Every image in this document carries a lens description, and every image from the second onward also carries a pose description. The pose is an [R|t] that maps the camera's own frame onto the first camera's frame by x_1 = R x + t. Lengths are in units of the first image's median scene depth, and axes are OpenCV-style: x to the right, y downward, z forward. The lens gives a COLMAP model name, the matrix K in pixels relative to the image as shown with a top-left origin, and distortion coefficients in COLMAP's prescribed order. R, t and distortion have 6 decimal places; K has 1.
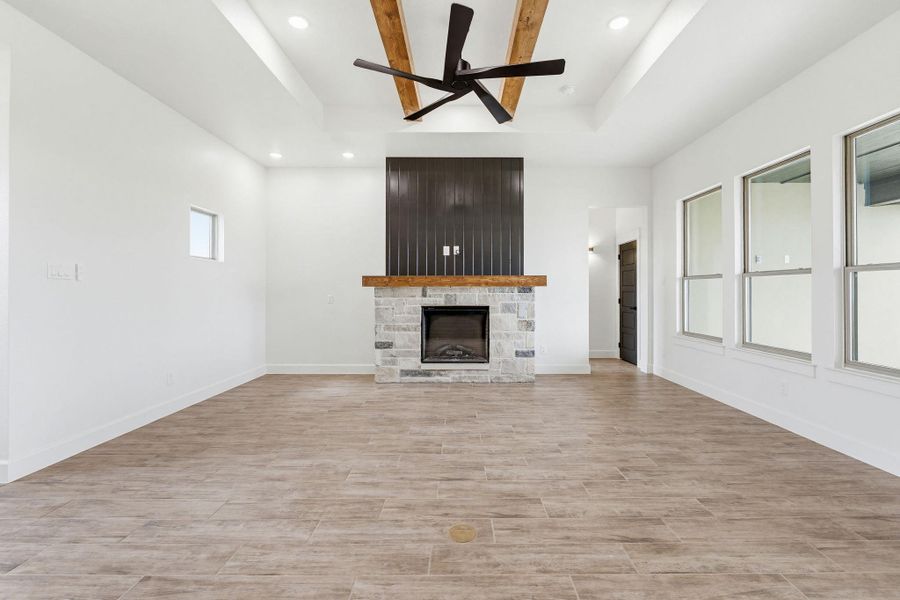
lens RADIAL K [[385.3, 0, 468.4], [0, 385.3, 291.5], [0, 0, 1]] dist [-0.001852, -0.000027]
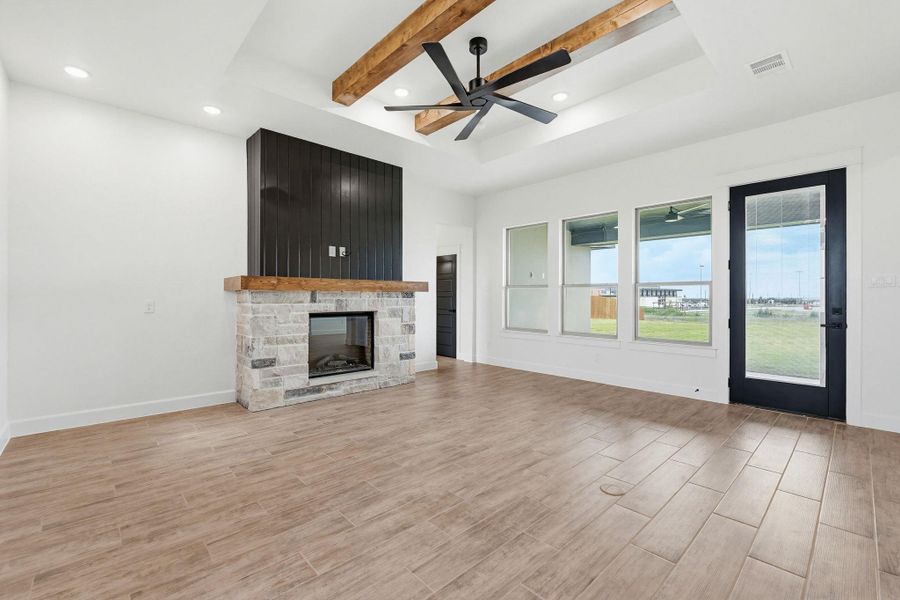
lens RADIAL K [[374.1, 0, 450.0], [0, 374.1, 300.0], [0, 0, 1]] dist [-0.002692, -0.000333]
pose [[0.743375, -0.001922, 0.668872, -0.449548], [-0.004955, 0.999953, 0.008381, -0.000156], [-0.668857, -0.009544, 0.743330, 0.166435]]
